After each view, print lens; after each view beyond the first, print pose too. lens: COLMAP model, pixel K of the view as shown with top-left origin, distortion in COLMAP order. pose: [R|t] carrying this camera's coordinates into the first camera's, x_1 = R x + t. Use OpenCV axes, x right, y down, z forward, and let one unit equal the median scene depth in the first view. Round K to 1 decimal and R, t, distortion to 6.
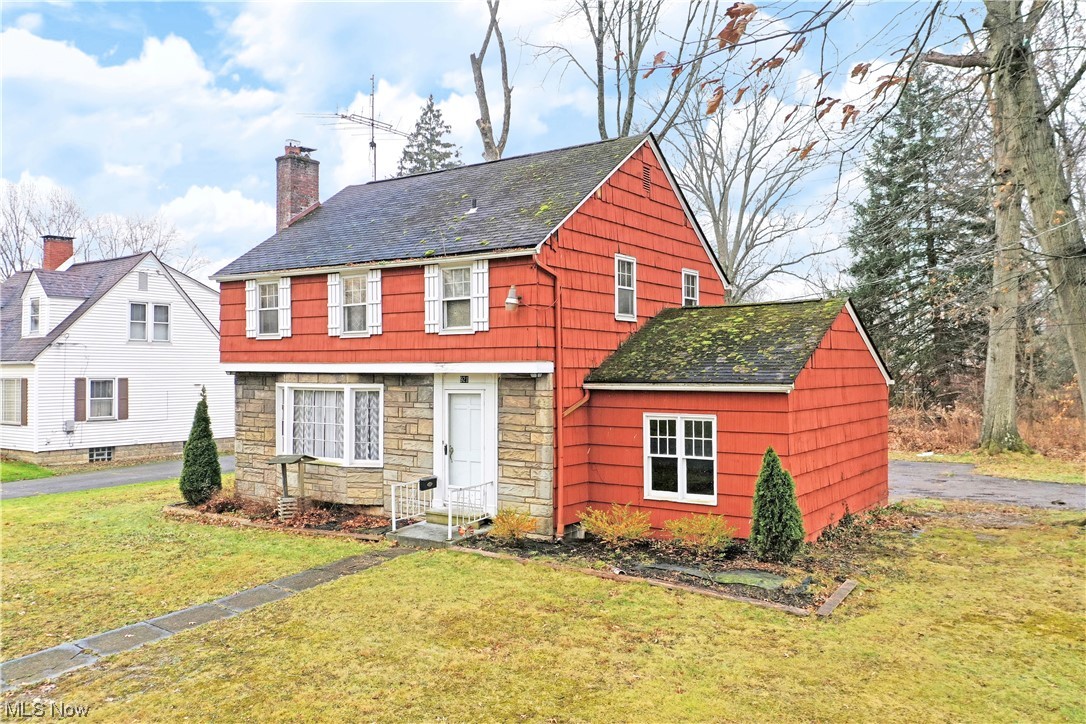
lens RADIAL K [[865.7, 0, 543.0], [0, 865.7, 362.0], [0, 0, 1]] dist [0.023035, 0.000764]
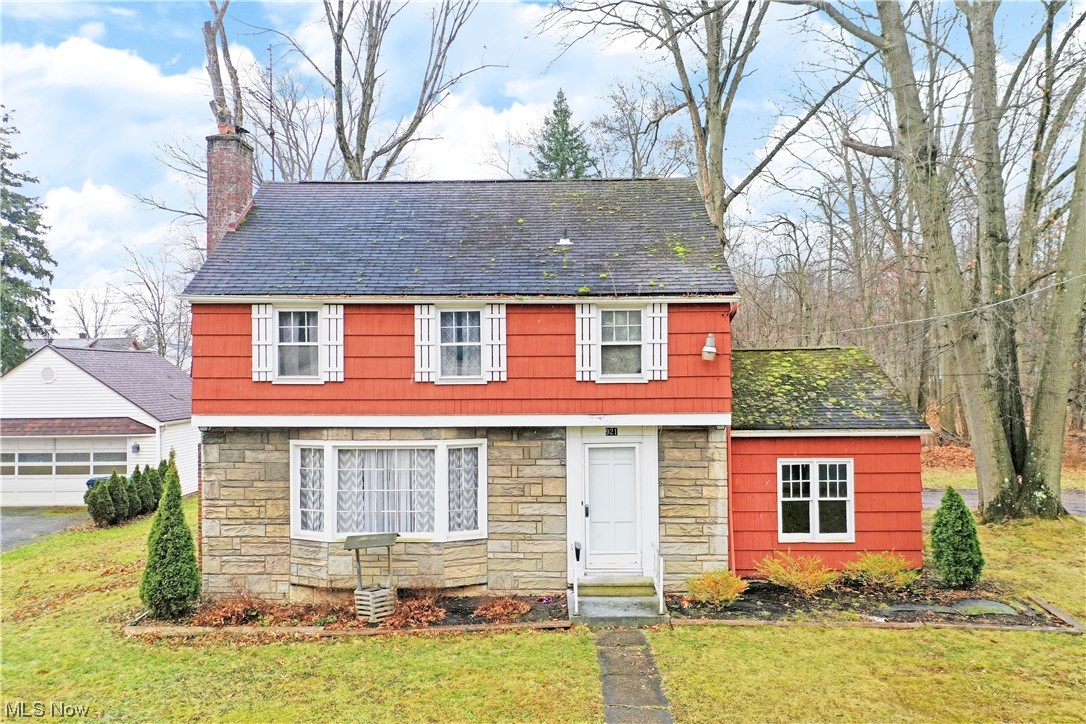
lens RADIAL K [[865.7, 0, 543.0], [0, 865.7, 362.0], [0, 0, 1]] dist [0.023035, 0.000764]
pose [[0.826076, 0.003590, 0.563547, -0.662043], [0.001067, 0.999968, -0.007934, -0.045802], [-0.563557, 0.007156, 0.826046, 0.293123]]
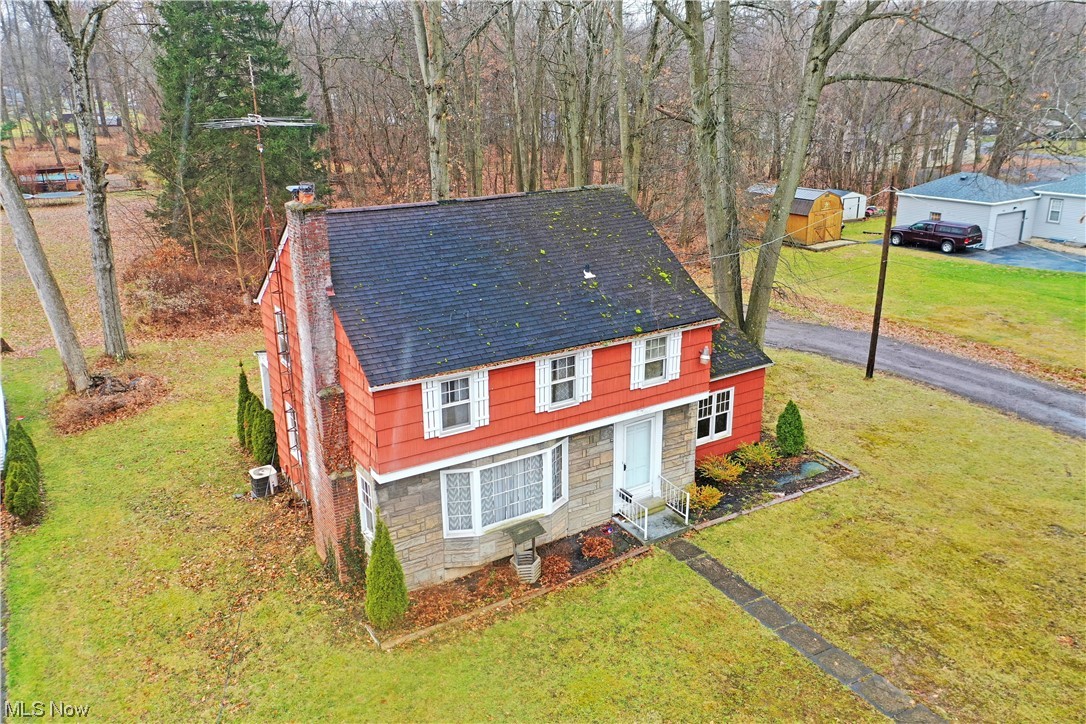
lens RADIAL K [[865.7, 0, 543.0], [0, 865.7, 362.0], [0, 0, 1]] dist [0.023035, 0.000764]
pose [[0.386629, -0.296121, 0.873401, -1.284679], [0.001147, 0.947202, 0.320635, -0.481192], [-0.922234, -0.122965, 0.366556, 0.661090]]
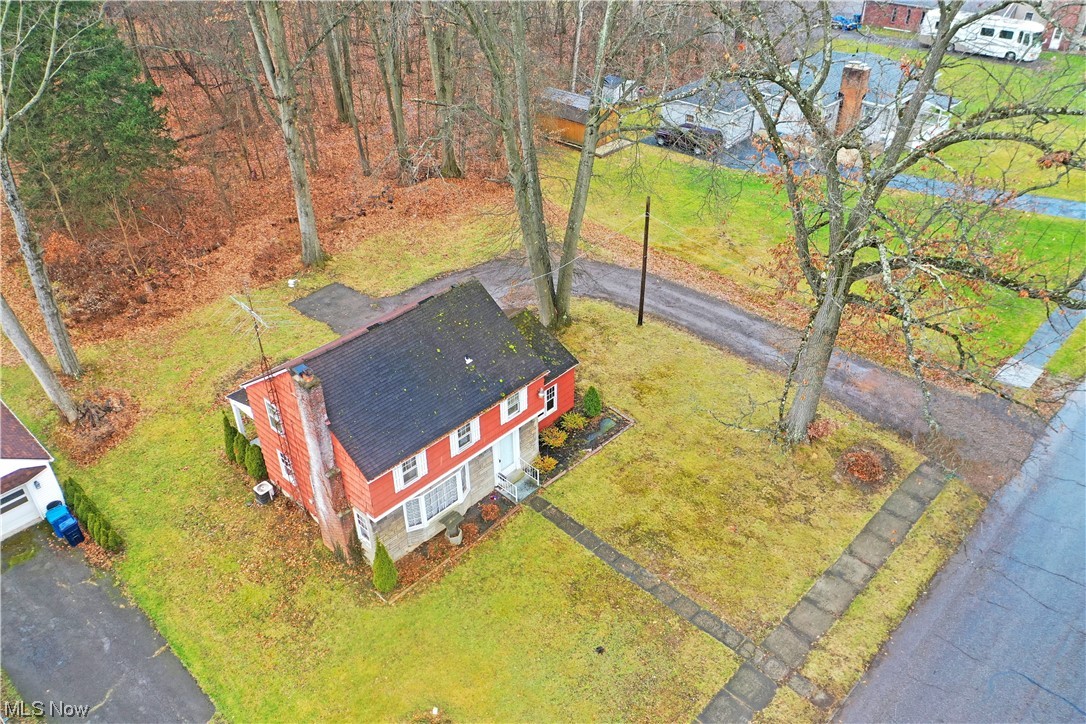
lens RADIAL K [[865.7, 0, 543.0], [0, 865.7, 362.0], [0, 0, 1]] dist [0.023035, 0.000764]
pose [[0.148550, -0.565995, 0.810914, -1.771621], [0.003017, 0.820268, 0.571971, -1.390343], [-0.988900, -0.082520, 0.123559, 0.648859]]
